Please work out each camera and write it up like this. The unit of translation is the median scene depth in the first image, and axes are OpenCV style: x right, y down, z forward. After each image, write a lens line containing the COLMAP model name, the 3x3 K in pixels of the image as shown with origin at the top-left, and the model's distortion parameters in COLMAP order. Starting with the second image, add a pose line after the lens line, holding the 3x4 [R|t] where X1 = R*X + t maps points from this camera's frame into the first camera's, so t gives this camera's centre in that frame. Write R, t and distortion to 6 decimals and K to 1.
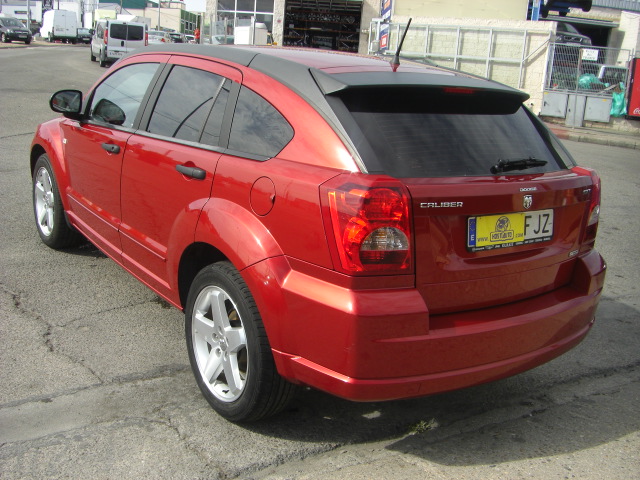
lens RADIAL K [[711.0, 0, 296.1], [0, 711.0, 259.3], [0, 0, 1]] dist [-0.147771, 0.000000]
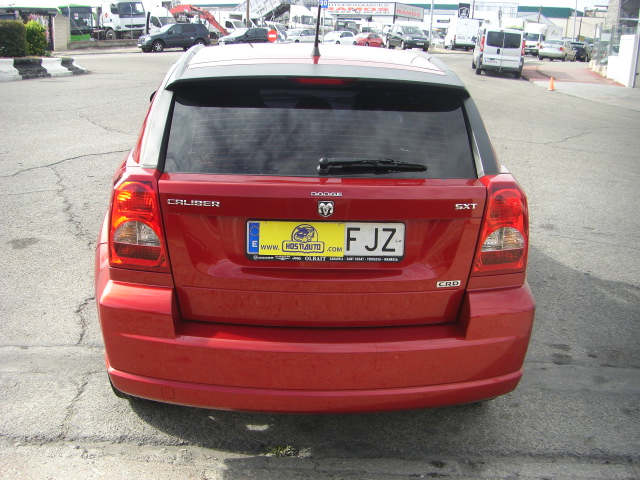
lens RADIAL K [[711.0, 0, 308.6], [0, 711.0, 261.1], [0, 0, 1]] dist [-0.147771, 0.000000]
pose [[0.845075, 0.115181, -0.522093, 0.716796], [-0.120525, 0.992424, 0.023857, -0.035694], [0.520885, 0.042765, 0.852555, 0.247395]]
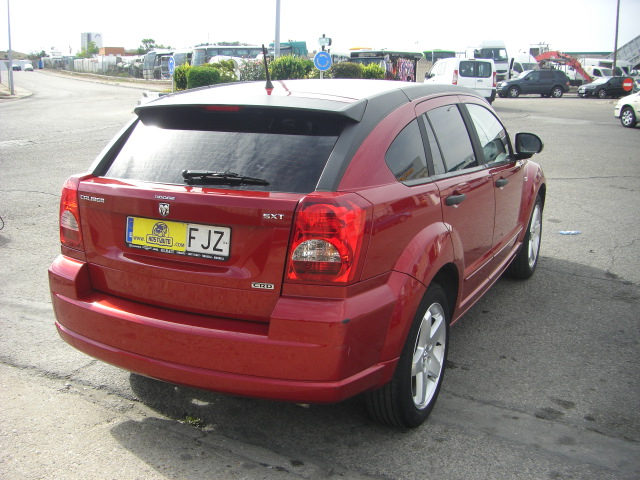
lens RADIAL K [[711.0, 0, 312.8], [0, 711.0, 273.2], [0, 0, 1]] dist [-0.147771, 0.000000]
pose [[0.471815, 0.169206, -0.865309, 1.264009], [-0.225714, 0.971889, 0.066975, -0.103177], [0.852317, 0.163713, 0.496744, 0.640961]]
